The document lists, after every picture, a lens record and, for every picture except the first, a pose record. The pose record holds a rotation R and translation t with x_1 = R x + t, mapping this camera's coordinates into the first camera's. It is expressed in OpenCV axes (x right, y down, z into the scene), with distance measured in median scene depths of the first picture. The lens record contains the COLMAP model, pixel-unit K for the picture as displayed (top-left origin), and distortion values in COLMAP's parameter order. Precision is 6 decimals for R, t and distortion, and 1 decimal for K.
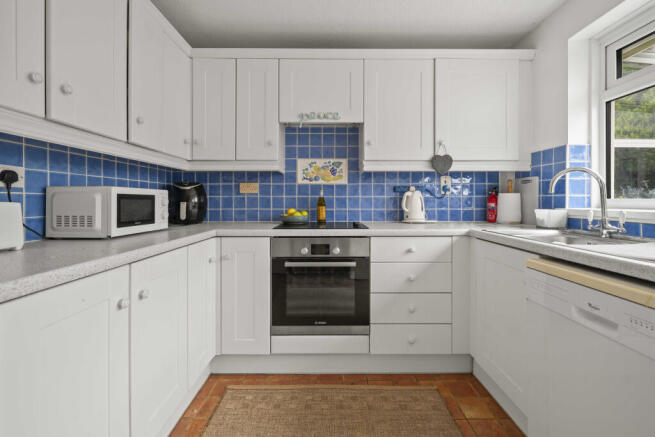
lens RADIAL K [[283.8, 0, 329.7], [0, 283.8, 200.5], [0, 0, 1]] dist [0.001468, -0.000850]
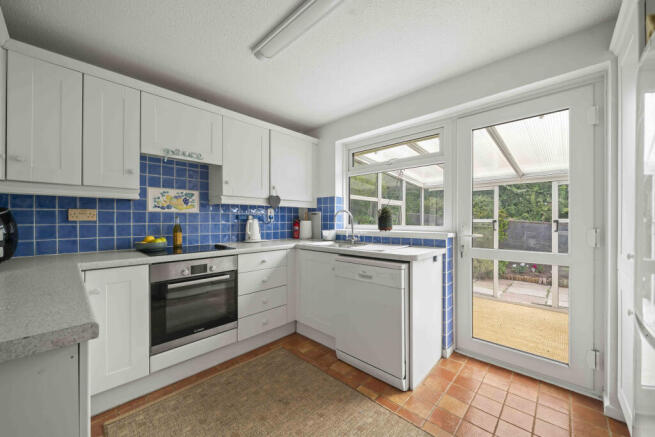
lens RADIAL K [[248.2, 0, 327.6], [0, 248.2, 220.7], [0, 0, 1]] dist [-0.002509, -0.000117]
pose [[0.691175, -0.001422, 0.722686, -0.377384], [0.000798, 0.999999, 0.001205, -0.031102], [-0.722687, -0.000256, 0.691175, -0.111501]]
